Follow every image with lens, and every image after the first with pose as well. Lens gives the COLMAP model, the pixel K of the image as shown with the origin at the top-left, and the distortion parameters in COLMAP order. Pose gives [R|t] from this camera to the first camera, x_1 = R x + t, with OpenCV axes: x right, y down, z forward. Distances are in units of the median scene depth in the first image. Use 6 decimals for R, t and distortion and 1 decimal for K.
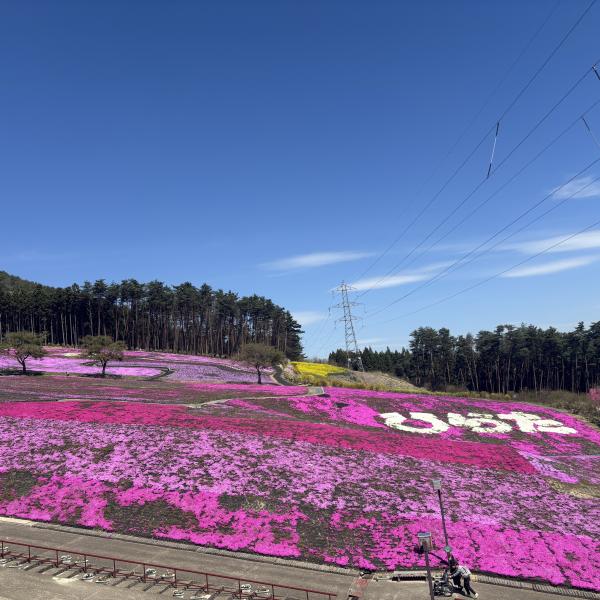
lens RADIAL K [[599.6, 0, 307.5], [0, 599.6, 300.7], [0, 0, 1]] dist [0.041752, -0.052858]
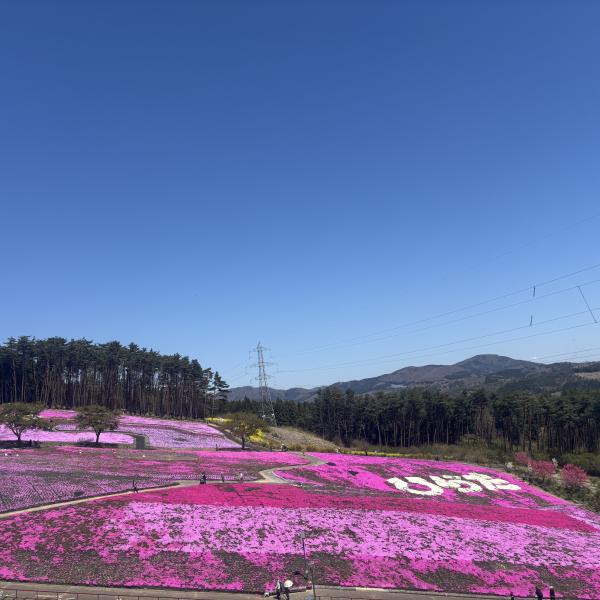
lens RADIAL K [[620.1, 0, 292.4], [0, 620.1, 300.9], [0, 0, 1]] dist [0.020761, 0.001696]
pose [[0.953120, 0.050184, 0.298402, -0.471646], [-0.034948, 0.997809, -0.056181, -0.100052], [-0.300568, 0.043119, 0.952785, -0.170217]]
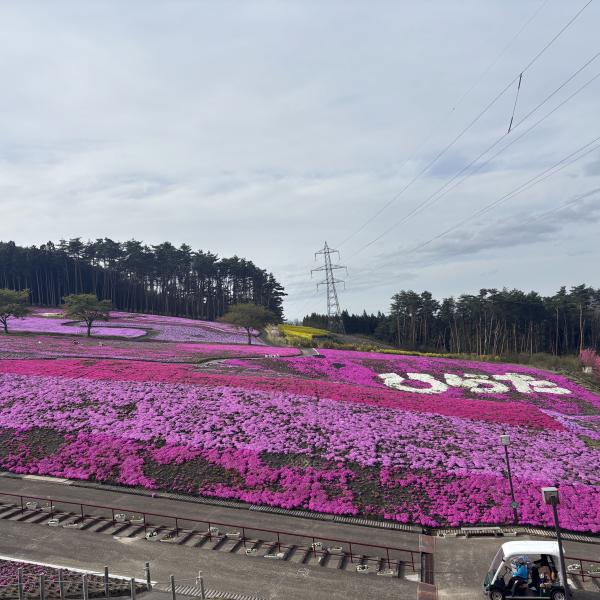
lens RADIAL K [[599.0, 0, 301.7], [0, 599.0, 300.0], [0, 0, 1]] dist [0.066843, -0.129504]
pose [[0.998847, 0.008047, 0.047328, -0.055273], [-0.010758, 0.998298, 0.057321, 0.010070], [-0.046786, -0.057764, 0.997233, 0.021764]]
